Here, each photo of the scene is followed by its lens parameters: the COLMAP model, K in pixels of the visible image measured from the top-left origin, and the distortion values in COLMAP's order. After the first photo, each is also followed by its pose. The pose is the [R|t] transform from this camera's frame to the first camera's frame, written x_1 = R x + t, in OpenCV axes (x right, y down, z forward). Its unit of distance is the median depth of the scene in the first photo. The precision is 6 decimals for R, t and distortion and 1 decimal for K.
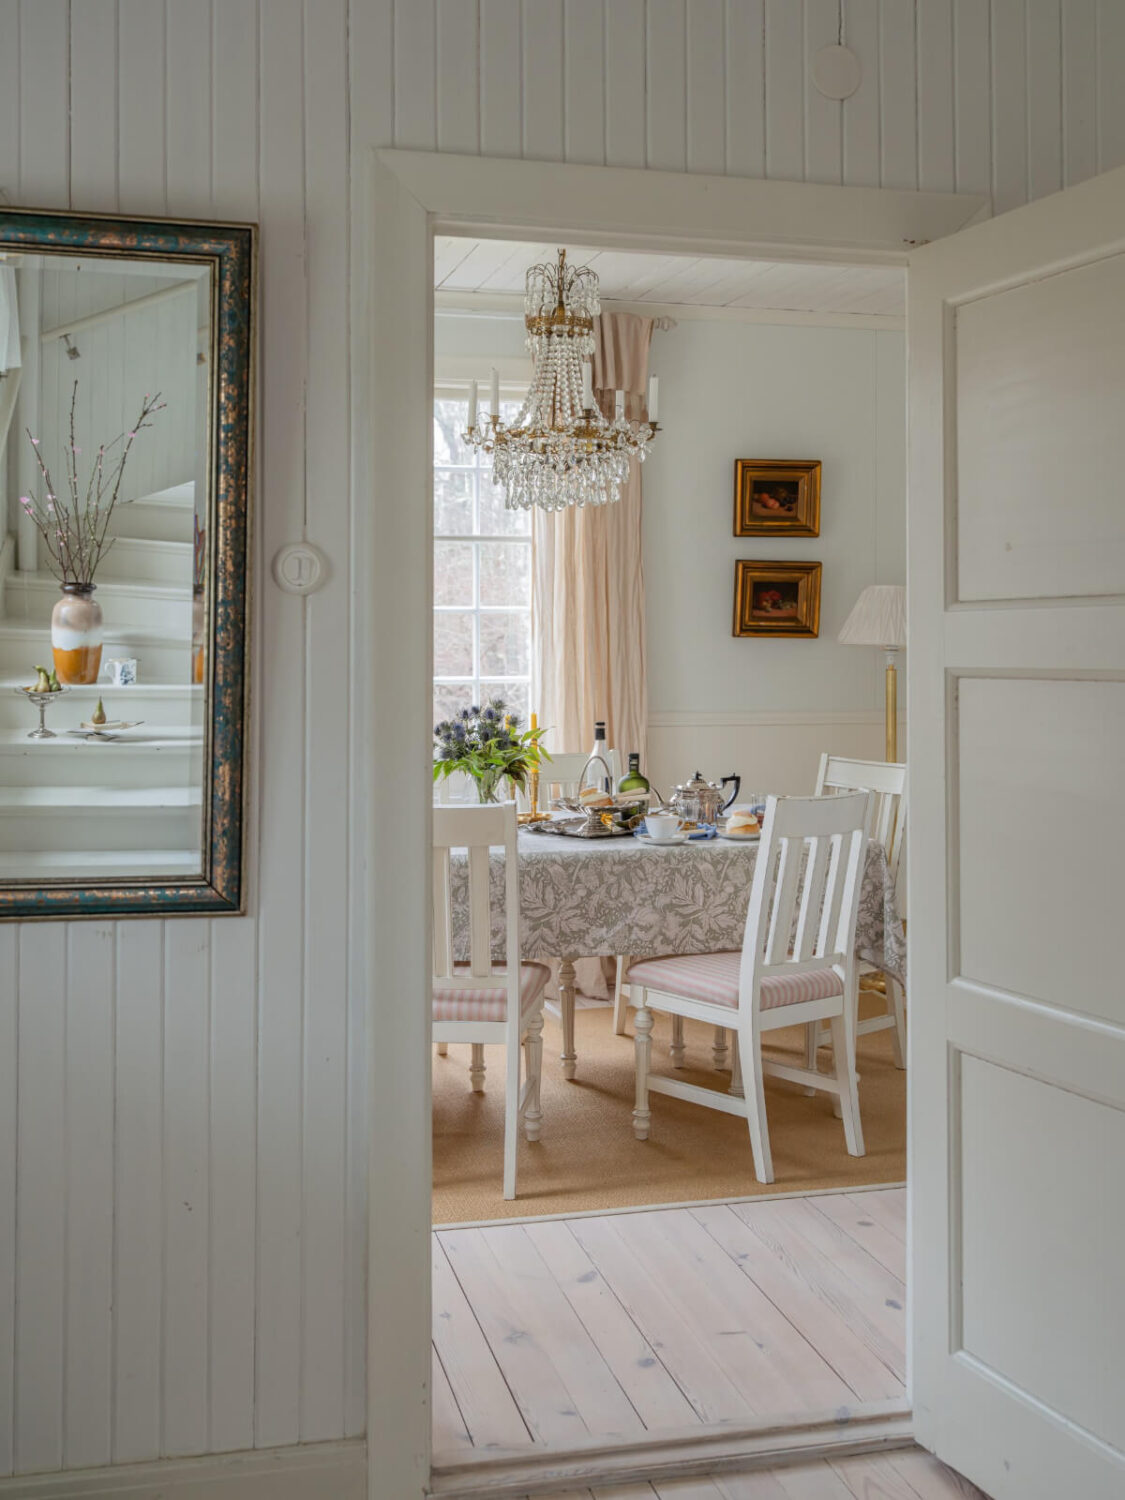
lens RADIAL K [[1782.6, 0, 562.5], [0, 1782.6, 750.0], [0, 0, 1]] dist [0.005239, 0.010739]
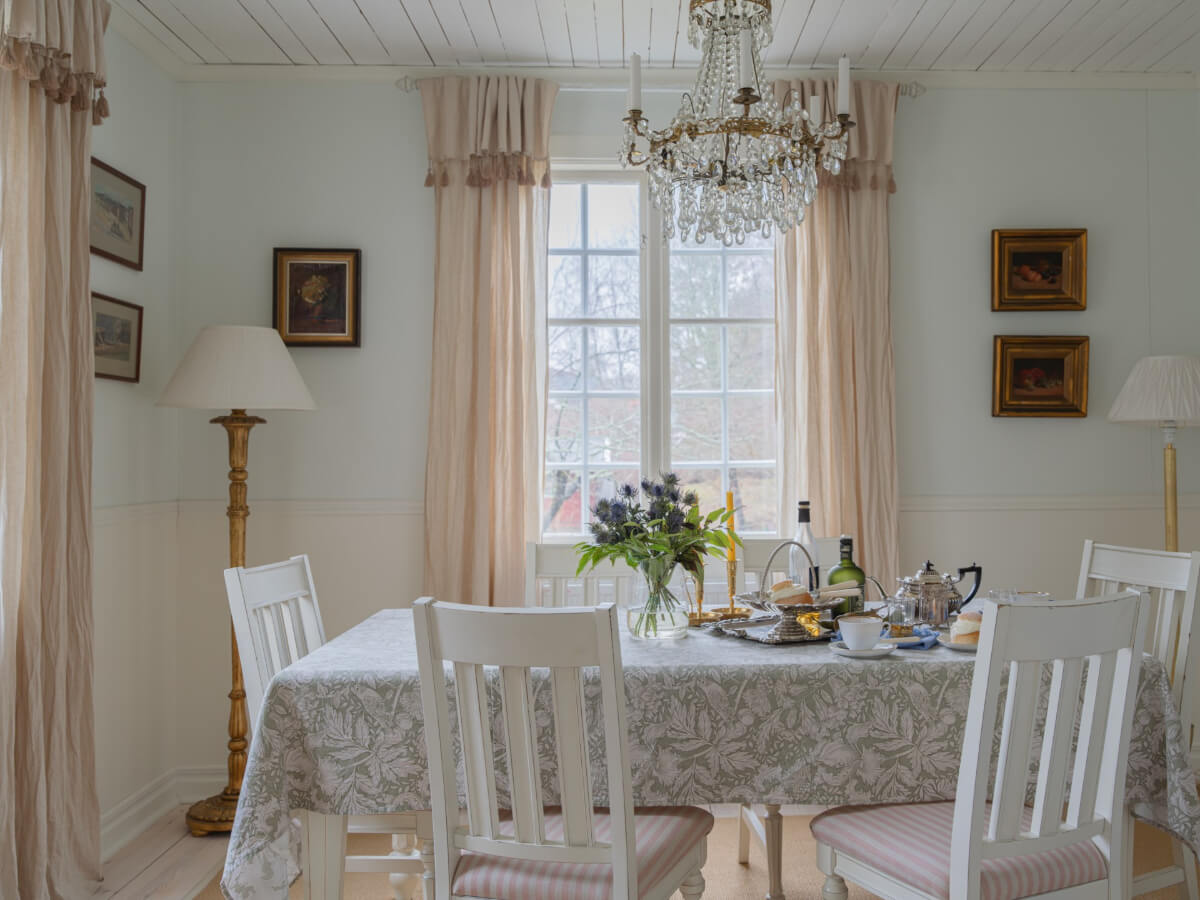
lens RADIAL K [[1426.1, 0, 600.1], [0, 1426.1, 456.8], [0, 0, 1]] dist [0.005239, 0.010739]
pose [[0.980631, -0.006749, -0.195749, 0.063506], [-0.004224, 0.998445, -0.055582, 0.001289], [0.195820, 0.055332, 0.979078, 0.349578]]
